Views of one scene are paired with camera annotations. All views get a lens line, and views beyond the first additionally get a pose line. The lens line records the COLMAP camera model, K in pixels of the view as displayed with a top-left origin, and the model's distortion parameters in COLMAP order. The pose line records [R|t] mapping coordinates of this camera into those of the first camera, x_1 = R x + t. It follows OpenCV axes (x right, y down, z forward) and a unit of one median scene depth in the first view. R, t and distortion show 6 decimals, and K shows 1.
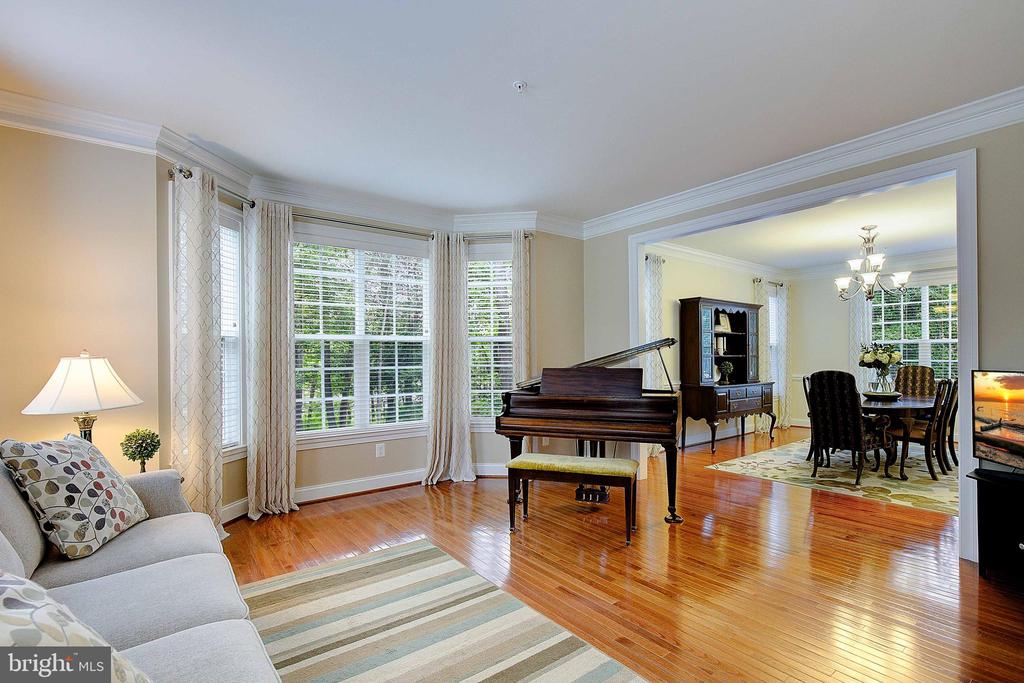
lens RADIAL K [[485.6, 0, 514.9], [0, 485.6, 343.0], [0, 0, 1]] dist [-0.000238, 0.002248]
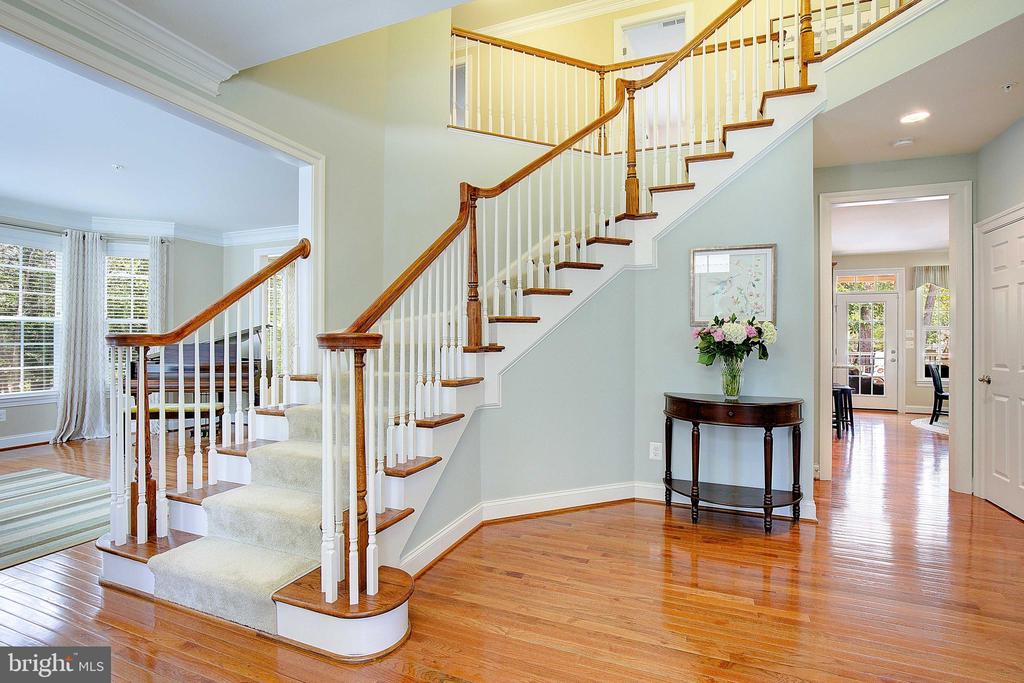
lens RADIAL K [[485.6, 0, 505.8], [0, 485.6, 329.6], [0, 0, 1]] dist [-0.000238, 0.002248]
pose [[0.839904, 0.012788, 0.542585, 0.089168], [-0.010875, 0.999918, -0.006732, 0.011274], [-0.542627, -0.000247, 0.839974, -0.569349]]
